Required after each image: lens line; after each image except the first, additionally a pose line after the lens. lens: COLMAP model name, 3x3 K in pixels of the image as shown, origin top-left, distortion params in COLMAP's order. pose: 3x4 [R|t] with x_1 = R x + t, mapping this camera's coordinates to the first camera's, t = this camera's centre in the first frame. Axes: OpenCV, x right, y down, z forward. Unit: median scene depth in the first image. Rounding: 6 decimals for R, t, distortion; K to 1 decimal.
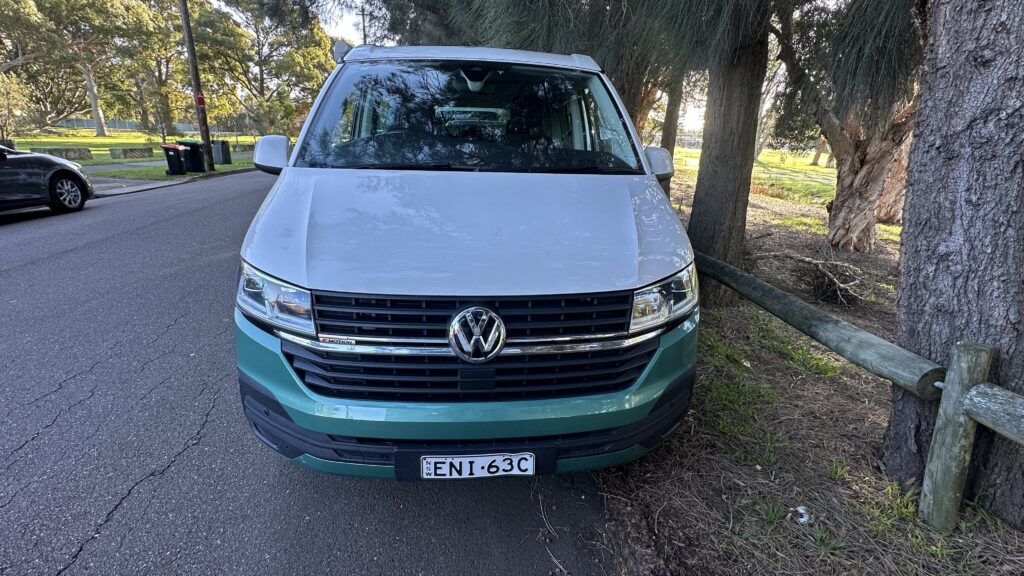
lens RADIAL K [[443.6, 0, 512.0], [0, 443.6, 288.0], [0, 0, 1]] dist [0.001412, -0.006646]
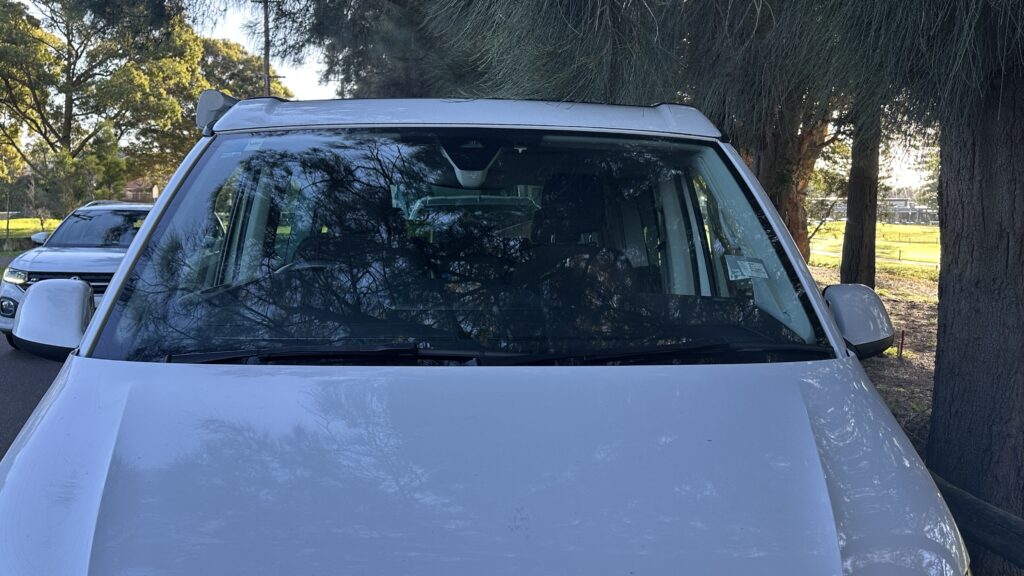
lens RADIAL K [[914.7, 0, 512.0], [0, 914.7, 288.0], [0, 0, 1]] dist [0.099841, -0.169495]
pose [[0.999154, -0.017943, -0.036995, 0.000159], [0.008455, 0.970184, -0.242222, -0.084173], [0.040238, 0.241704, 0.969515, 0.022593]]
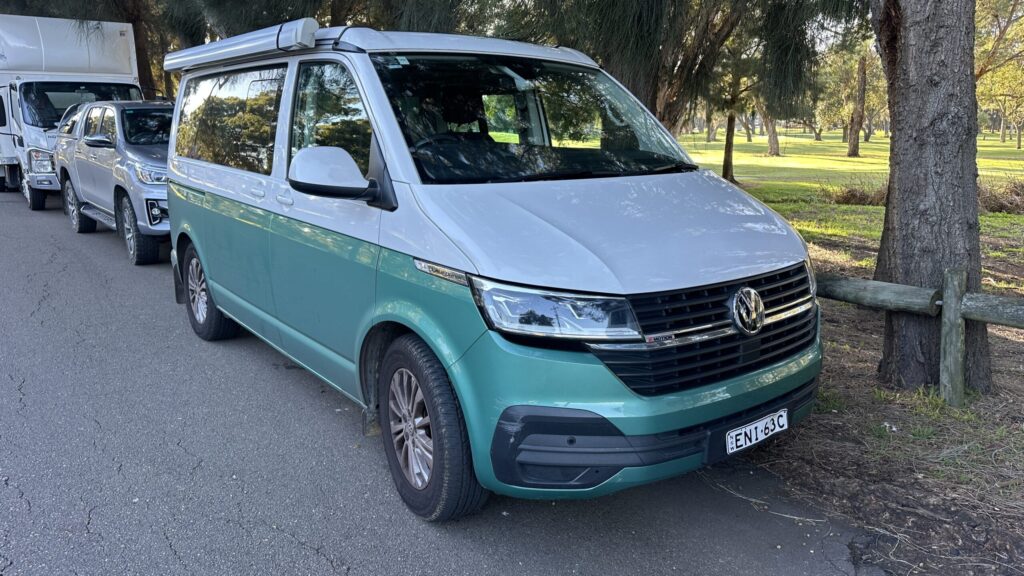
lens RADIAL K [[714.6, 0, 512.0], [0, 714.6, 288.0], [0, 0, 1]] dist [0.103720, -0.174864]
pose [[0.830892, -0.143270, 0.537672, -0.955183], [0.189470, 0.981388, -0.031294, -0.007196], [-0.523182, 0.127875, 0.842573, -0.159595]]
